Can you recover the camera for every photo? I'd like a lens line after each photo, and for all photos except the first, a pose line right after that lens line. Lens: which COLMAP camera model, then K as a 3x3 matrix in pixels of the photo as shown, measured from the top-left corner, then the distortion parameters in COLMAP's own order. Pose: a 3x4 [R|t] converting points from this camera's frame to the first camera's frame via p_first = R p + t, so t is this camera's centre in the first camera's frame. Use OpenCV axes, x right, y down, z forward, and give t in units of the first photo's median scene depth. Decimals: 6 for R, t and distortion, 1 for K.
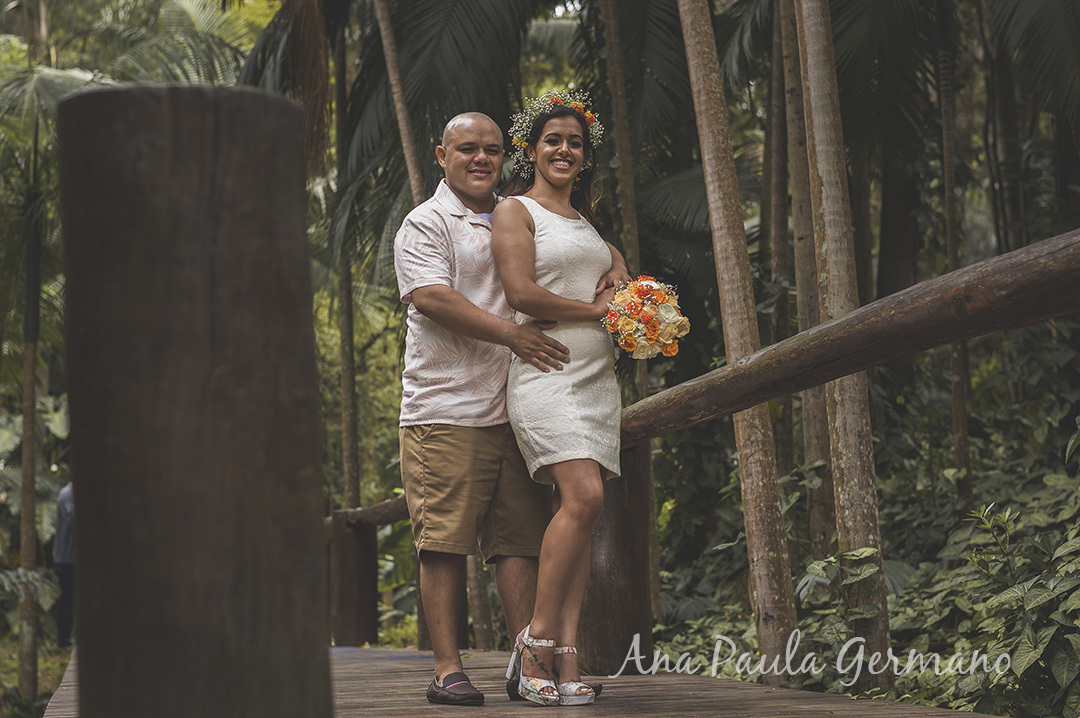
lens RADIAL K [[2328.9, 0, 540.0], [0, 2328.9, 359.0], [0, 0, 1]] dist [0.014140, -0.003779]
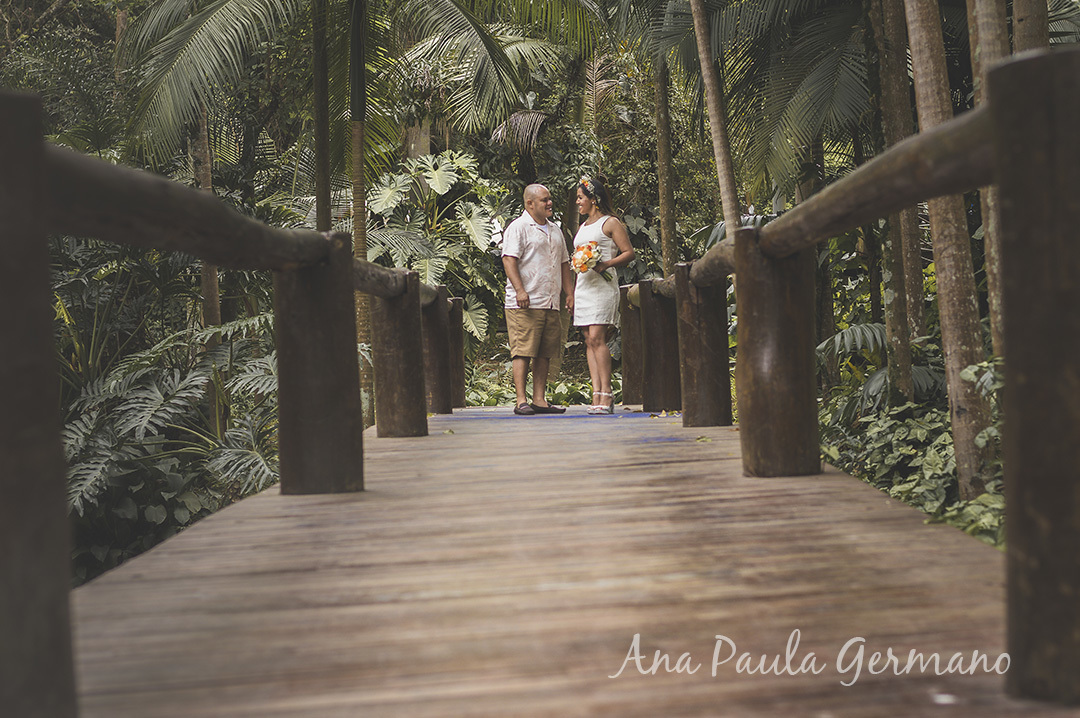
lens RADIAL K [[2308.2, 0, 540.0], [0, 2308.2, 359.0], [0, 0, 1]] dist [0.010423, -0.012819]
pose [[0.984003, -0.015025, -0.177518, 0.111167], [0.035092, 0.993262, 0.110452, -0.032625], [0.174662, -0.114914, 0.977900, -0.010329]]
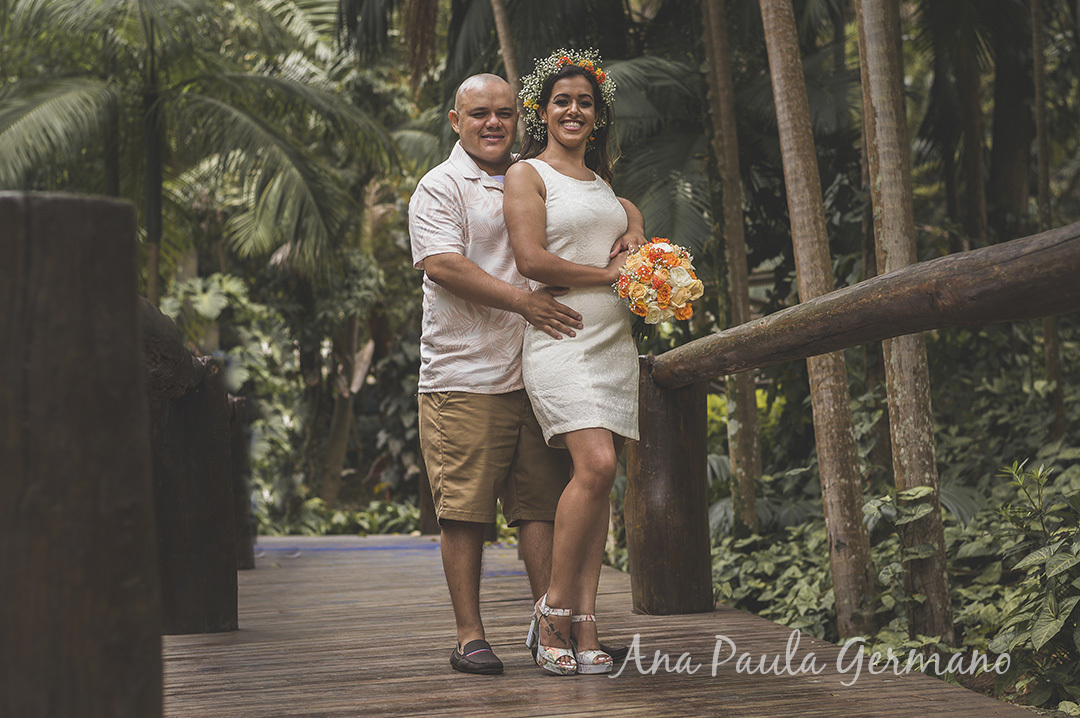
lens RADIAL K [[2328.9, 0, 540.0], [0, 2328.9, 359.0], [0, 0, 1]] dist [0.014140, -0.003779]
pose [[0.997420, -0.015572, -0.070076, 0.047572], [0.019707, 0.998080, 0.058715, -0.033049], [0.069027, -0.059944, 0.995812, 0.010403]]
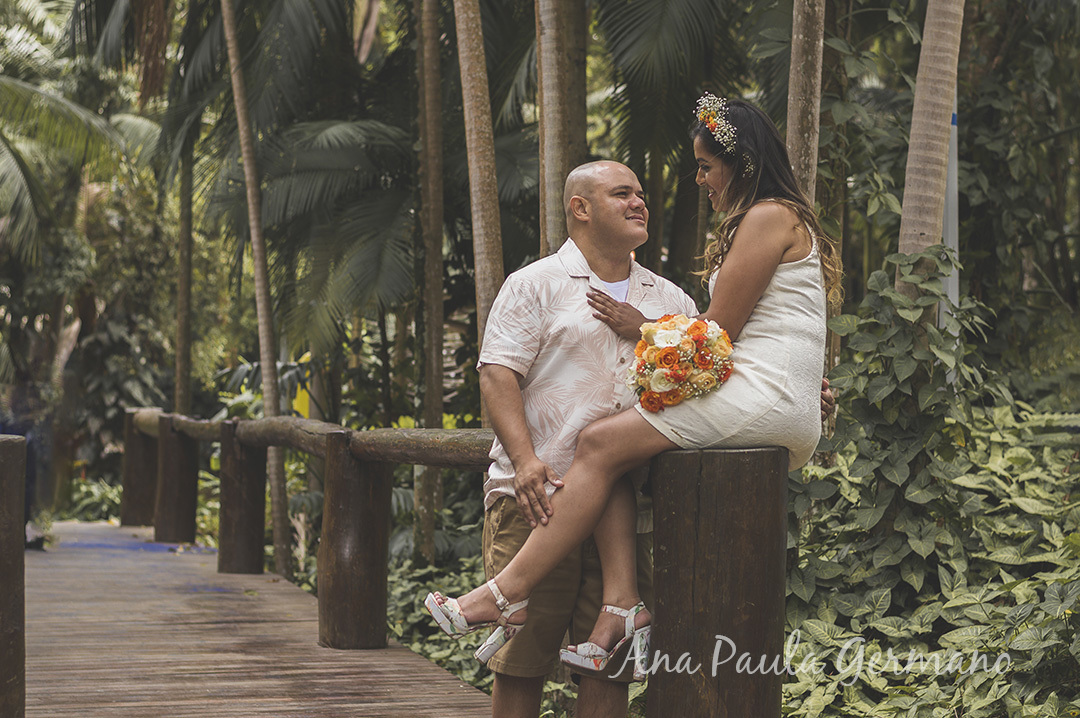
lens RADIAL K [[2364.5, 0, 511.6], [0, 2364.5, 360.3], [0, 0, 1]] dist [0.011761, -0.006194]
pose [[0.997331, 0.057751, 0.044681, 0.051761], [-0.060667, 0.995911, 0.066932, -0.098330], [-0.040633, -0.069464, 0.996757, -0.202877]]
